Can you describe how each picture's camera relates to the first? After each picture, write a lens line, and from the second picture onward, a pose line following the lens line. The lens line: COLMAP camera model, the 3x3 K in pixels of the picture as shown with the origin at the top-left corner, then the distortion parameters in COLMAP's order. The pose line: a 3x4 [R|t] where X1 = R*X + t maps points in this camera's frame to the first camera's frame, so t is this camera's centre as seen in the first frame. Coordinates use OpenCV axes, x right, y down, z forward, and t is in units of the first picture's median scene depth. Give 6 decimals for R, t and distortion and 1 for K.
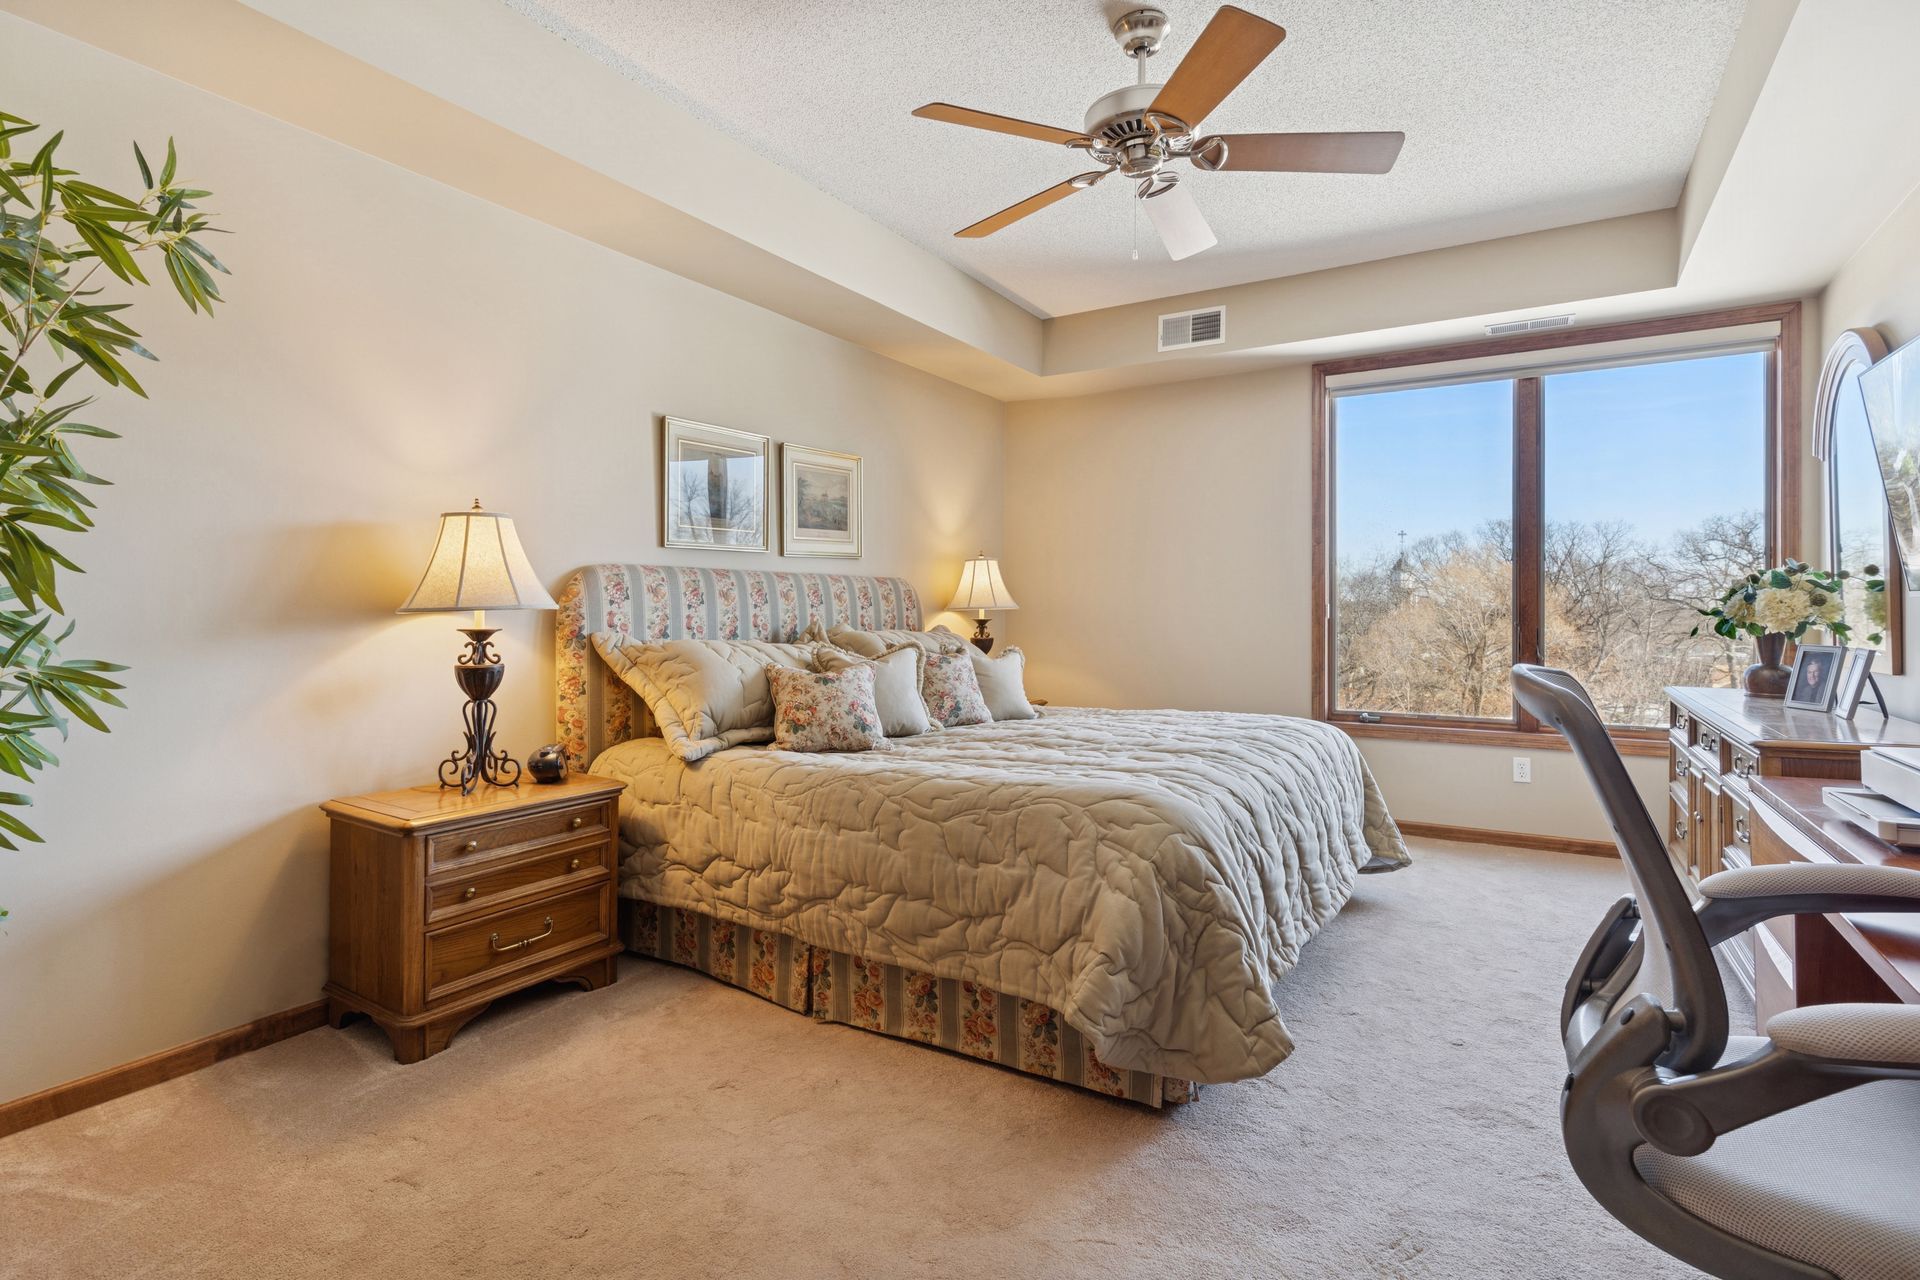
lens RADIAL K [[924.6, 0, 977.2], [0, 924.6, 602.4], [0, 0, 1]] dist [0.000945, 0.000540]
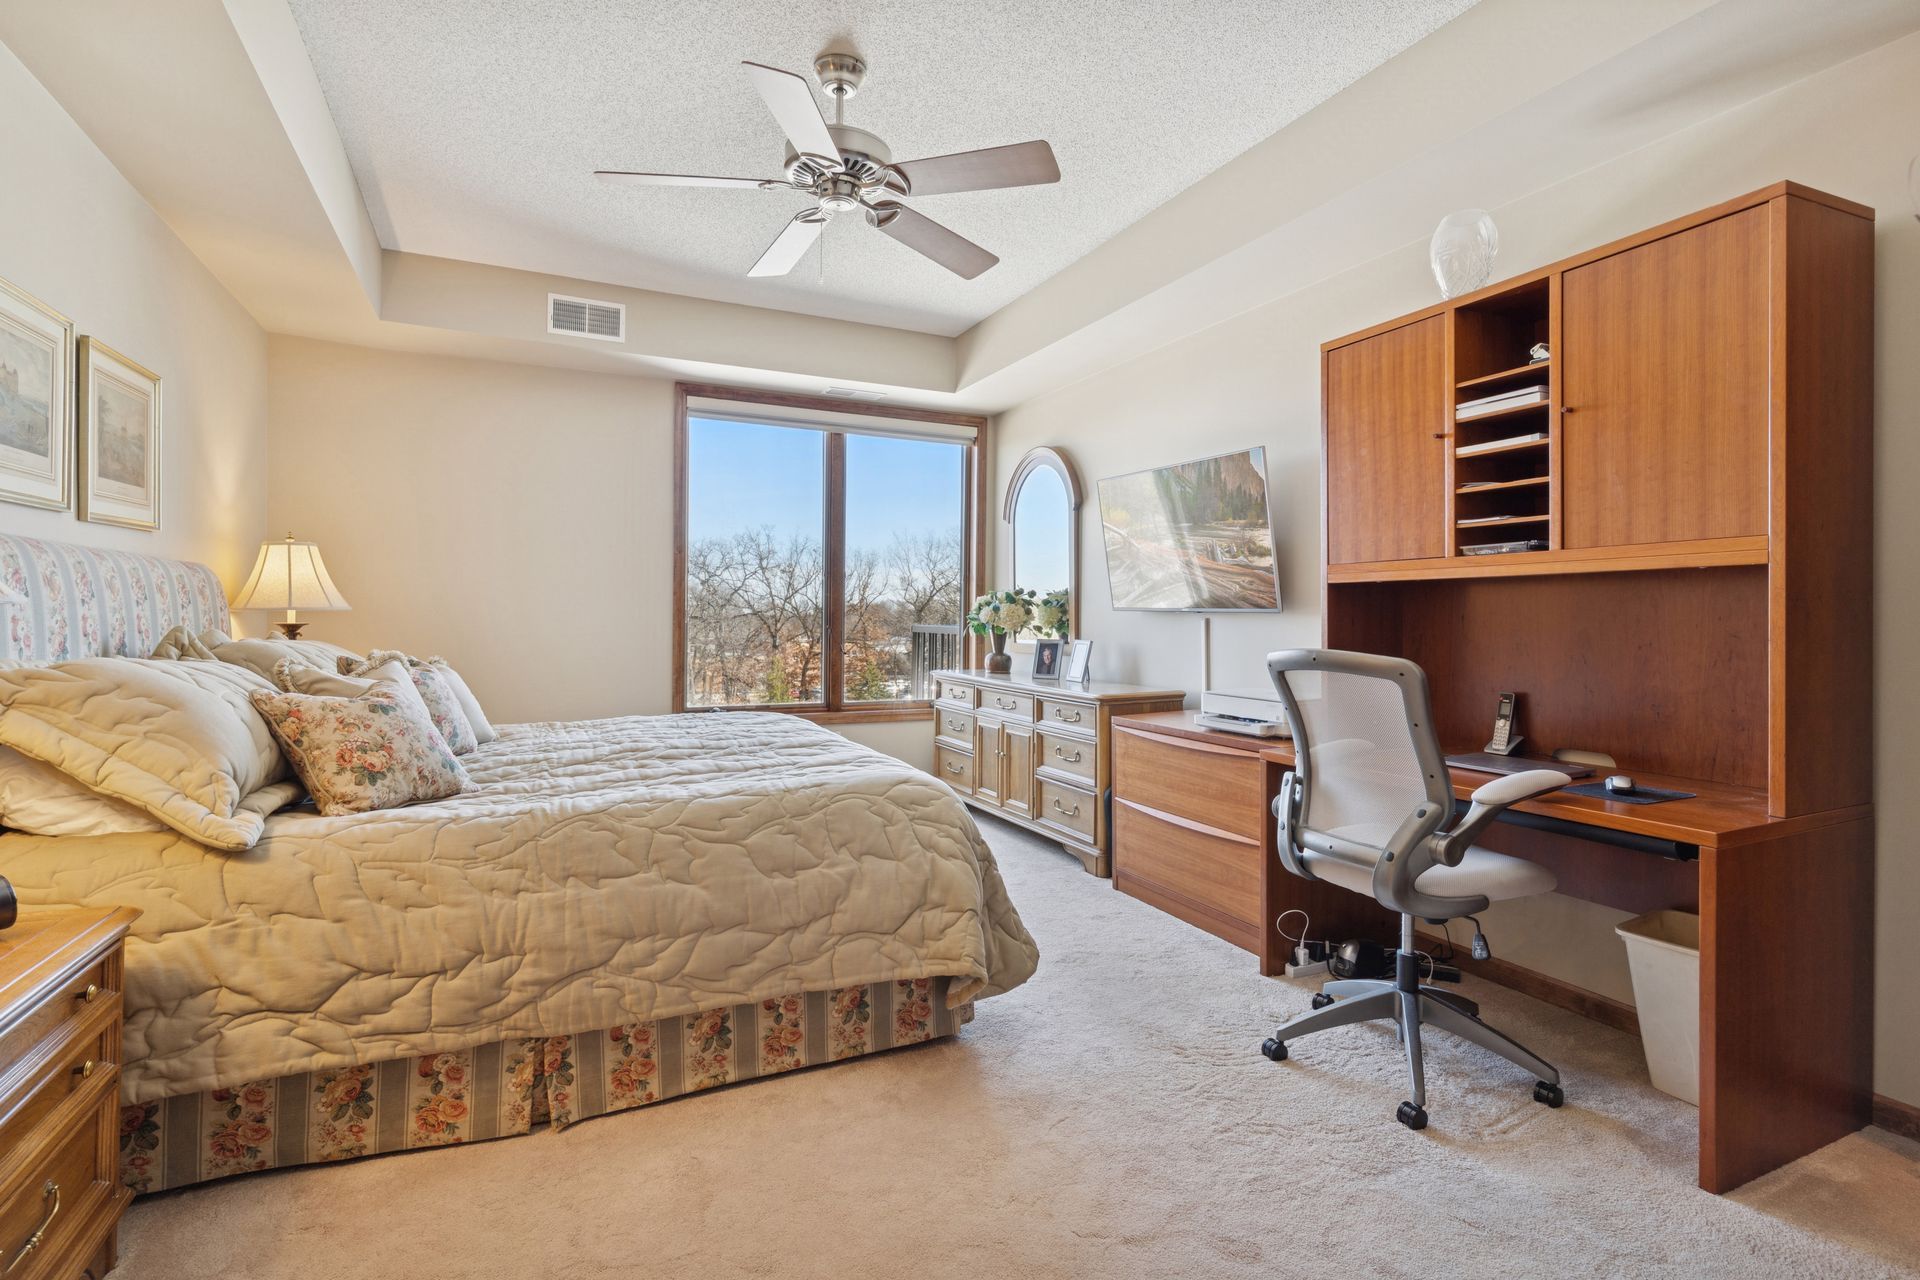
lens RADIAL K [[924.6, 0, 952.9], [0, 924.6, 616.6], [0, 0, 1]] dist [0.000945, 0.000540]
pose [[0.552410, 0.005787, 0.833553, -0.604282], [-0.015762, 0.999870, 0.003505, 0.003407], [-0.833424, -0.015074, 0.552429, 0.265122]]
